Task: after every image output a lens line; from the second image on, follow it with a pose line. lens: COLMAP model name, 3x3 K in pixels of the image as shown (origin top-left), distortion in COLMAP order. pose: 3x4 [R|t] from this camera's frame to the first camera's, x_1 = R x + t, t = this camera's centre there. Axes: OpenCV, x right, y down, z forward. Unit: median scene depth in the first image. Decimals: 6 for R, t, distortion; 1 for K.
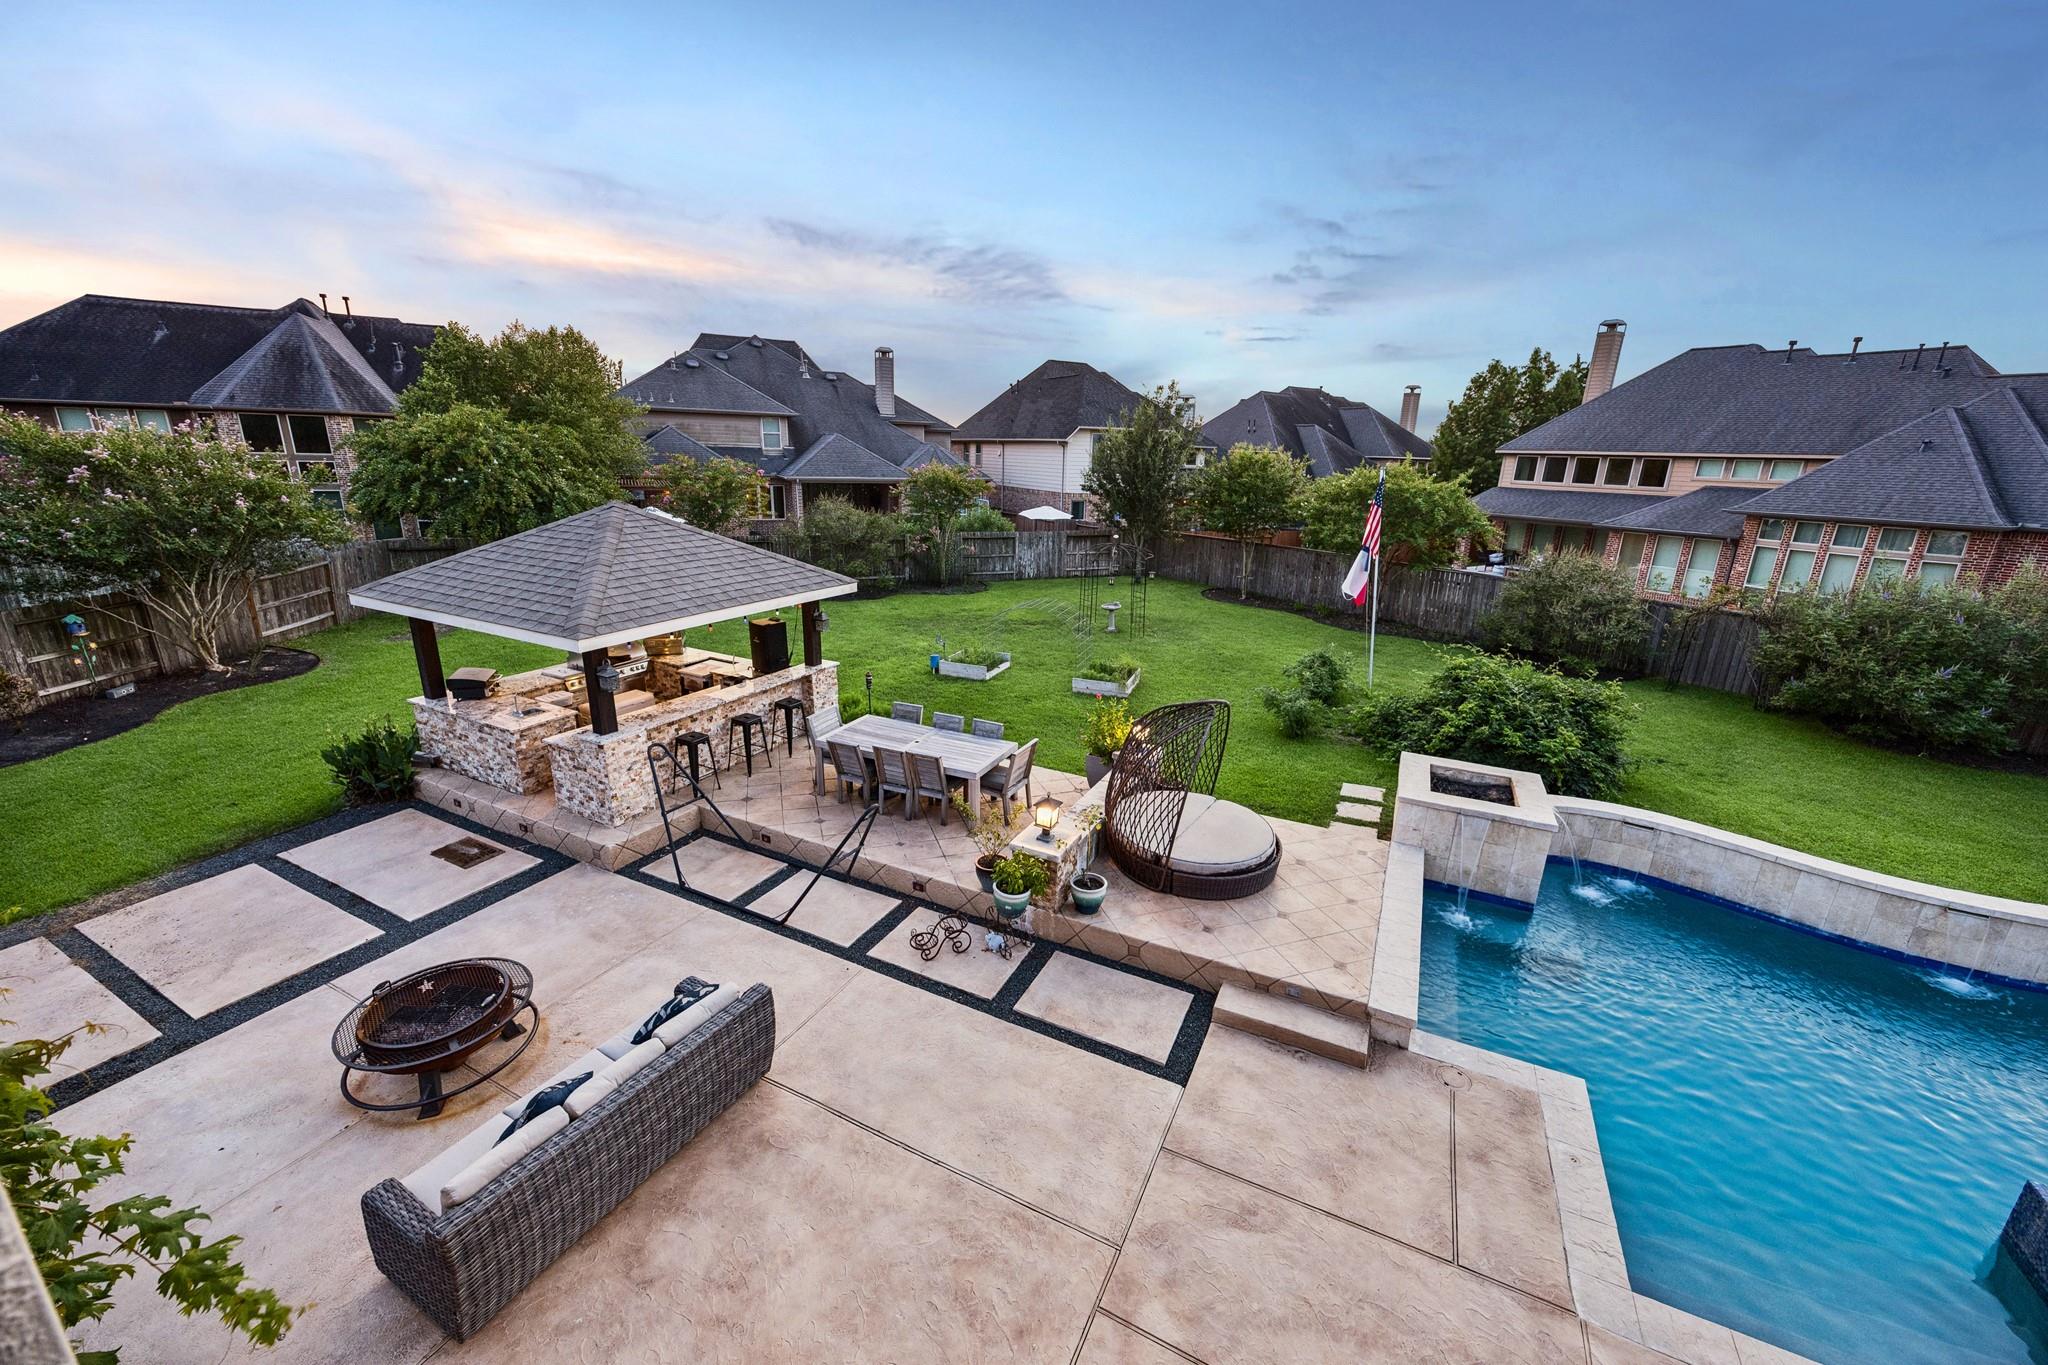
lens RADIAL K [[780.7, 0, 1042.4], [0, 780.7, 681.6], [0, 0, 1]] dist [-0.003331, -0.000049]
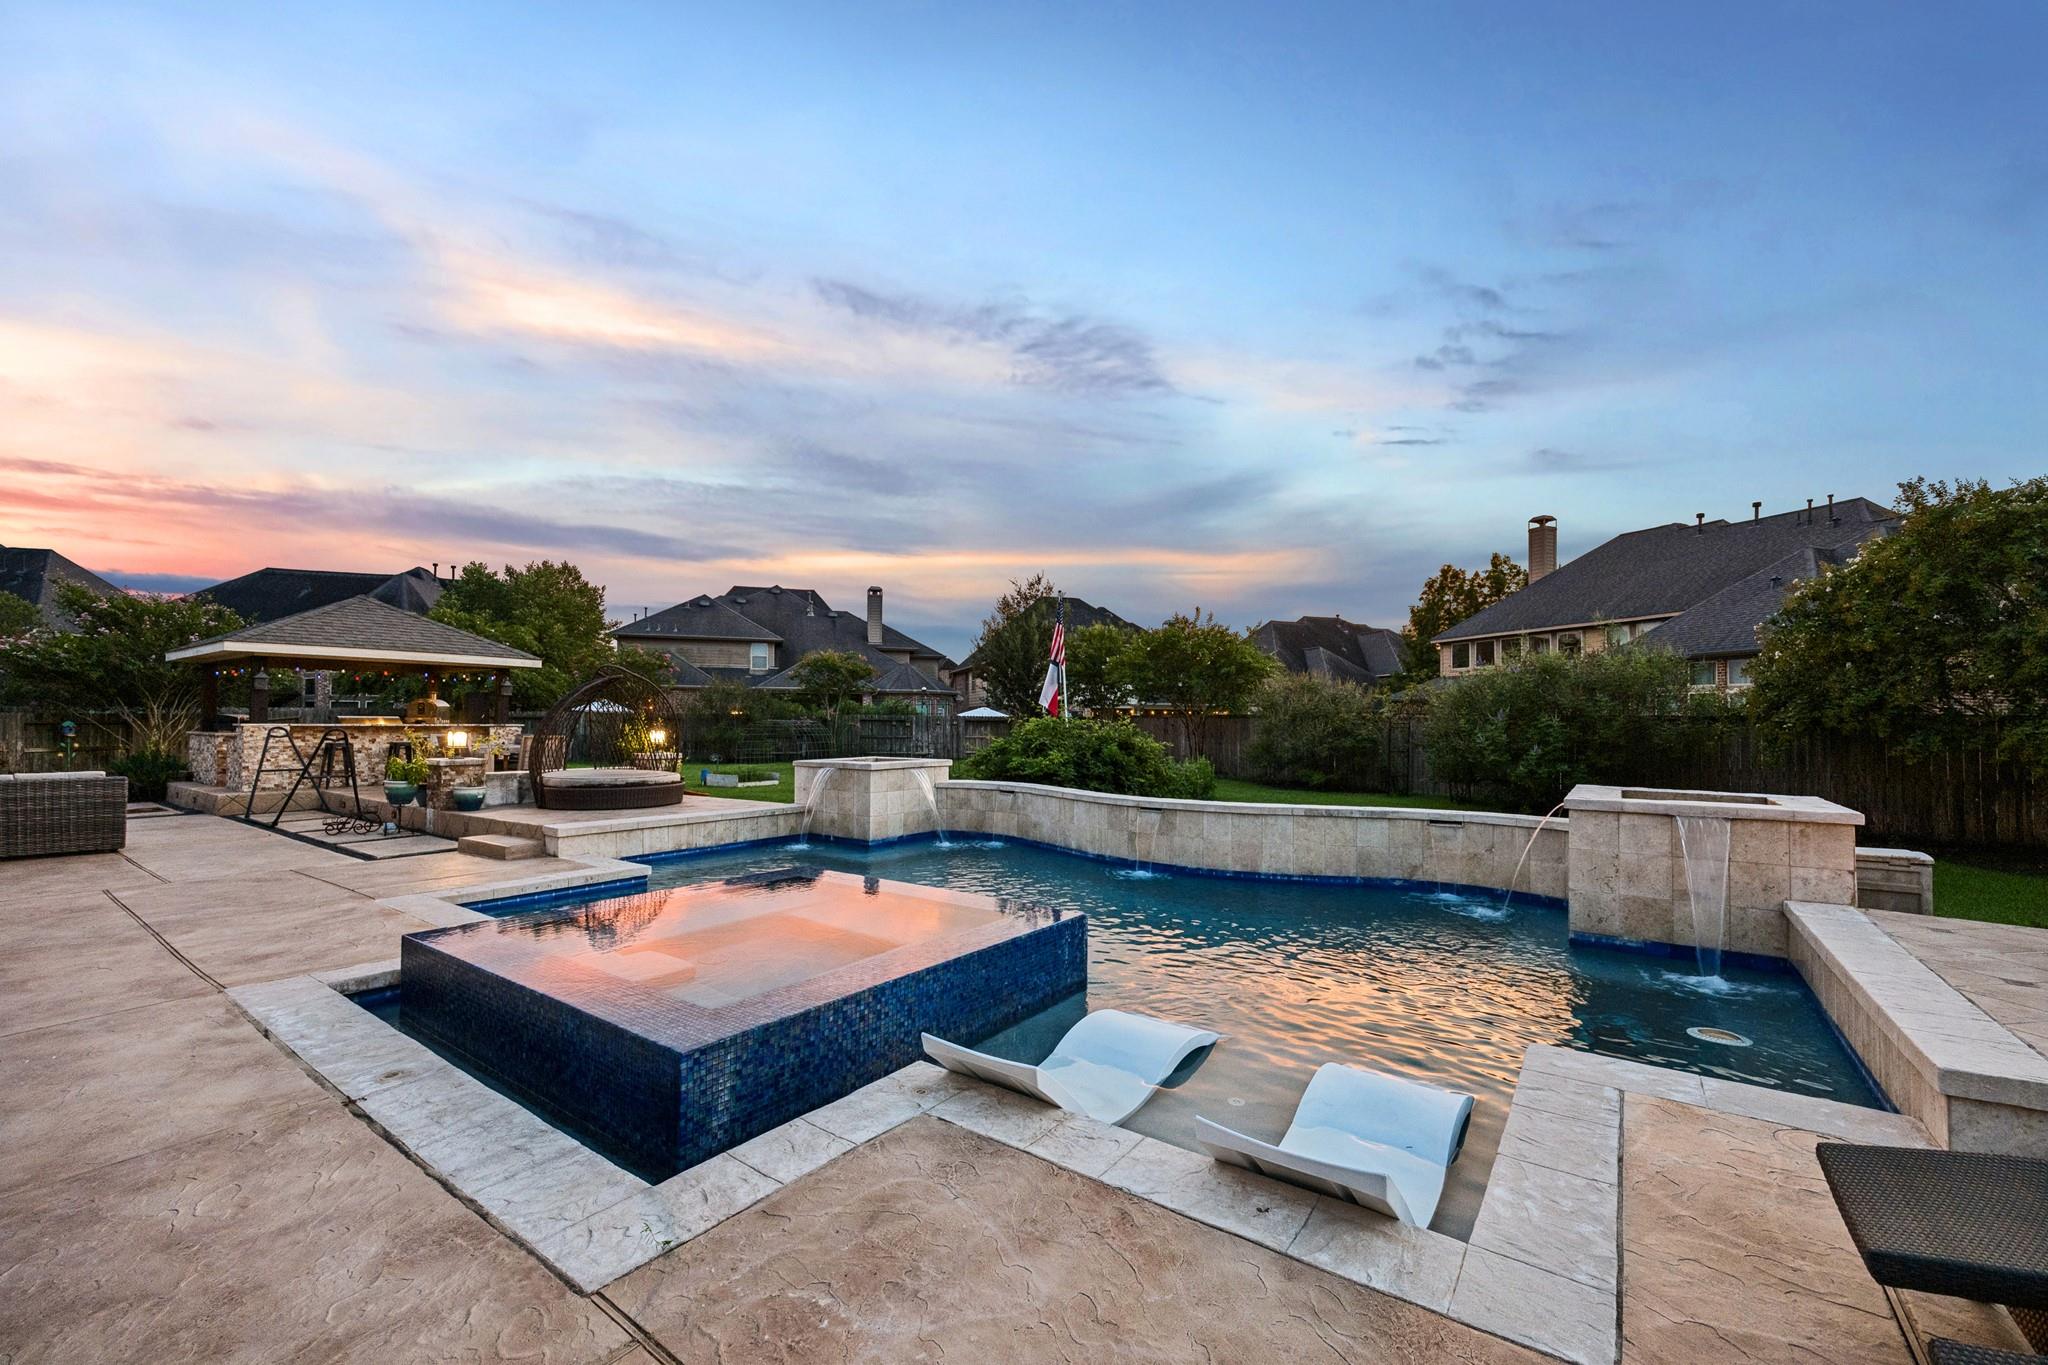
lens RADIAL K [[822.6, 0, 1042.1], [0, 822.6, 713.6], [0, 0, 1]] dist [0.001962, 0.000178]
pose [[0.986074, -0.027721, -0.163979, 0.369400], [-0.022192, 0.955260, -0.294934, 0.155104], [0.164819, 0.294466, 0.941342, -0.054942]]
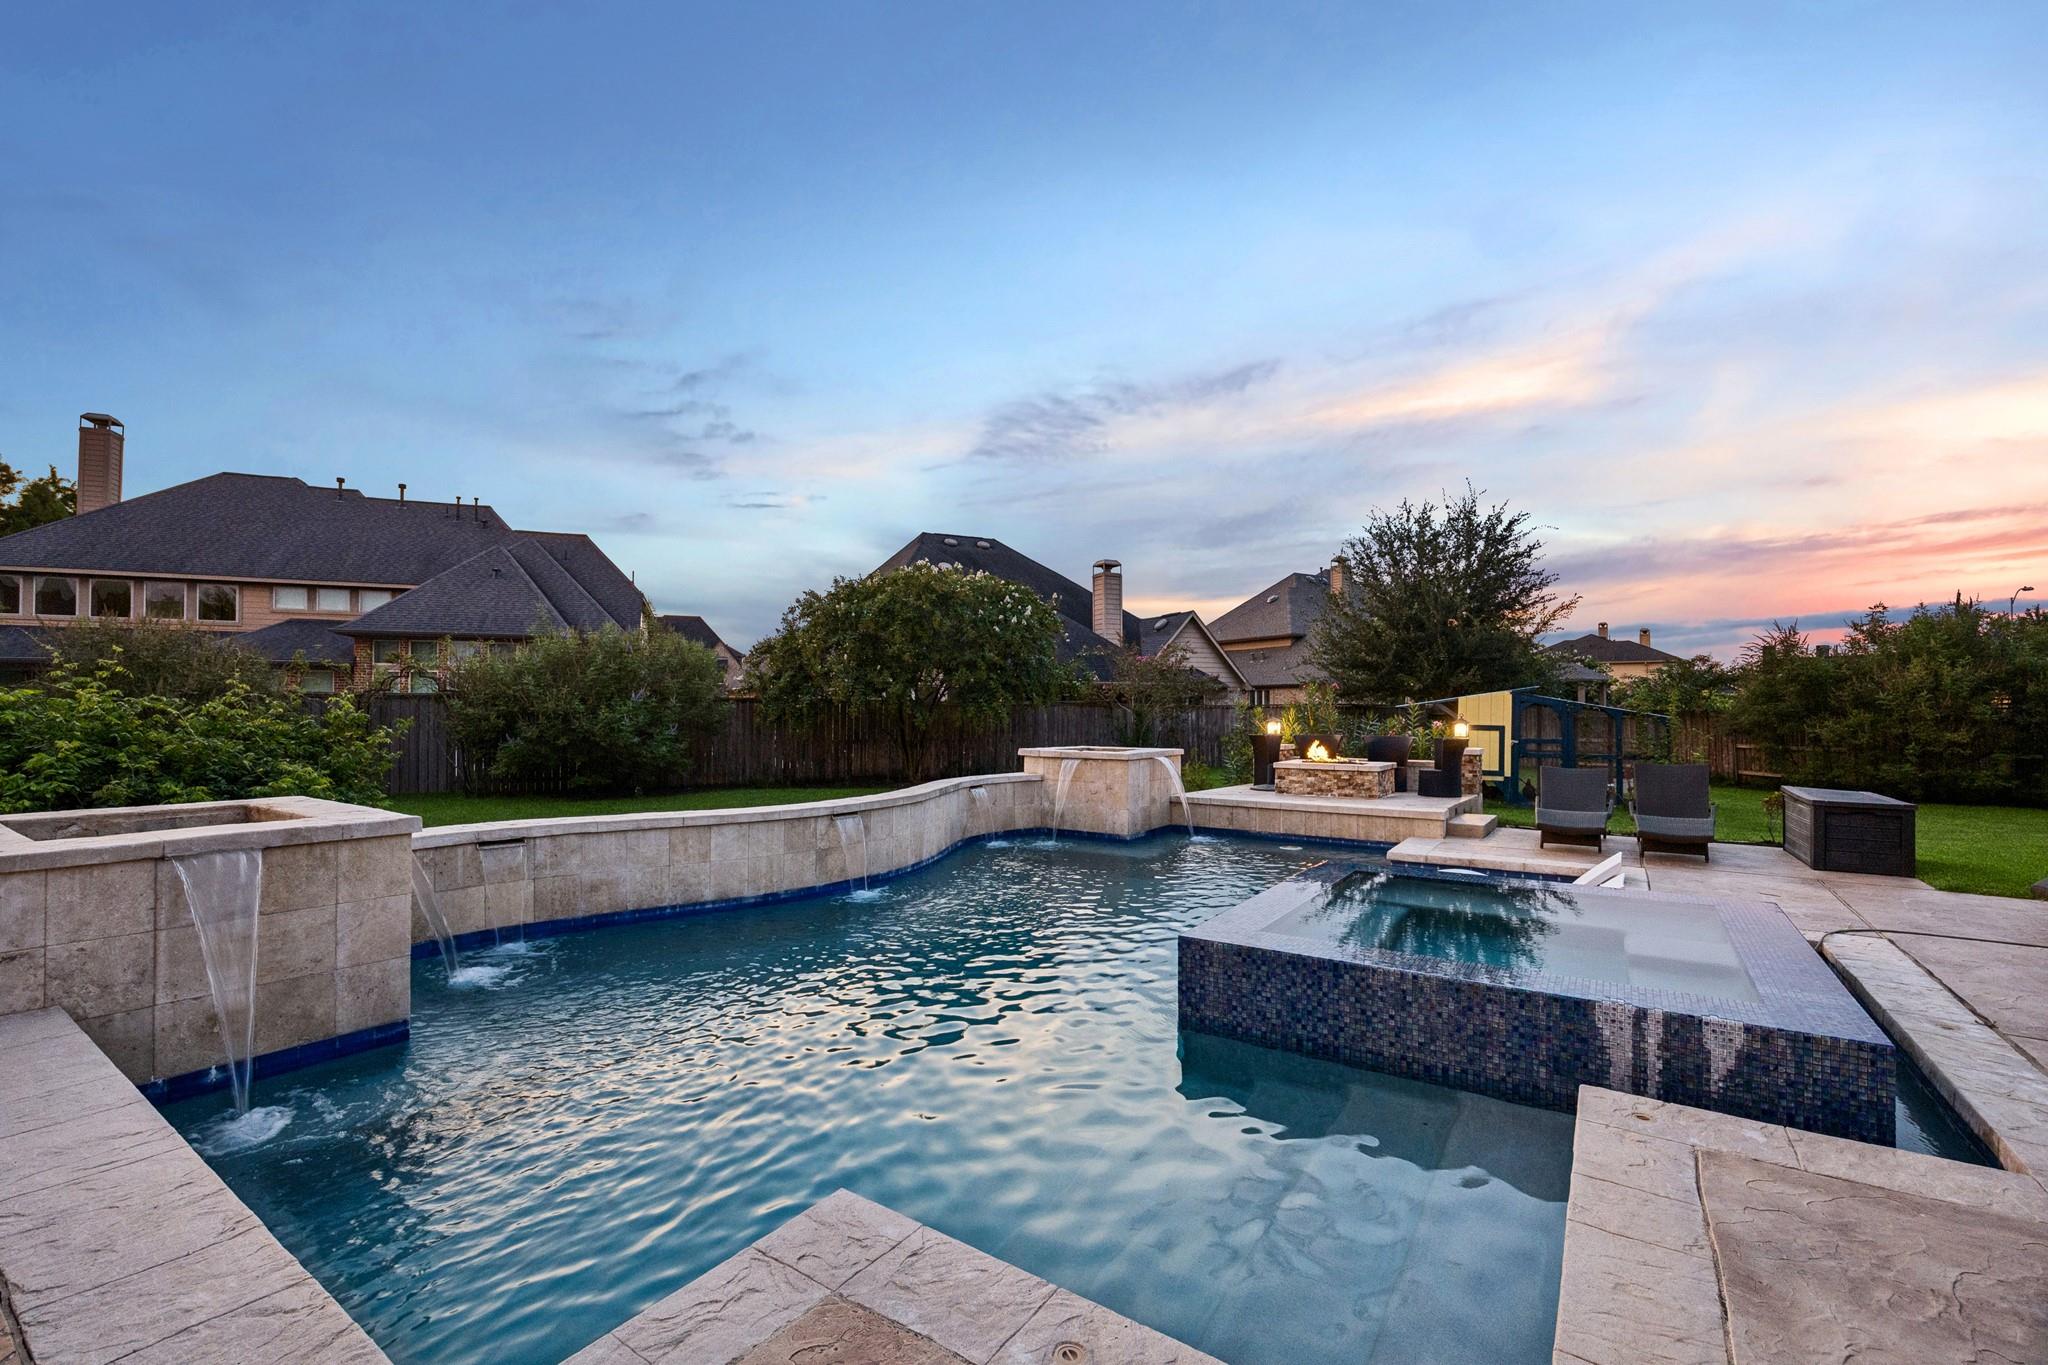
lens RADIAL K [[877.1, 0, 1024.0], [0, 877.1, 682.5], [0, 0, 1]] dist [-0.010443, 0.000244]
pose [[0.143864, -0.003839, 0.989590, 0.067447], [0.282924, 0.958413, -0.037412, 0.074551], [-0.948292, 0.285361, 0.138967, 0.186376]]
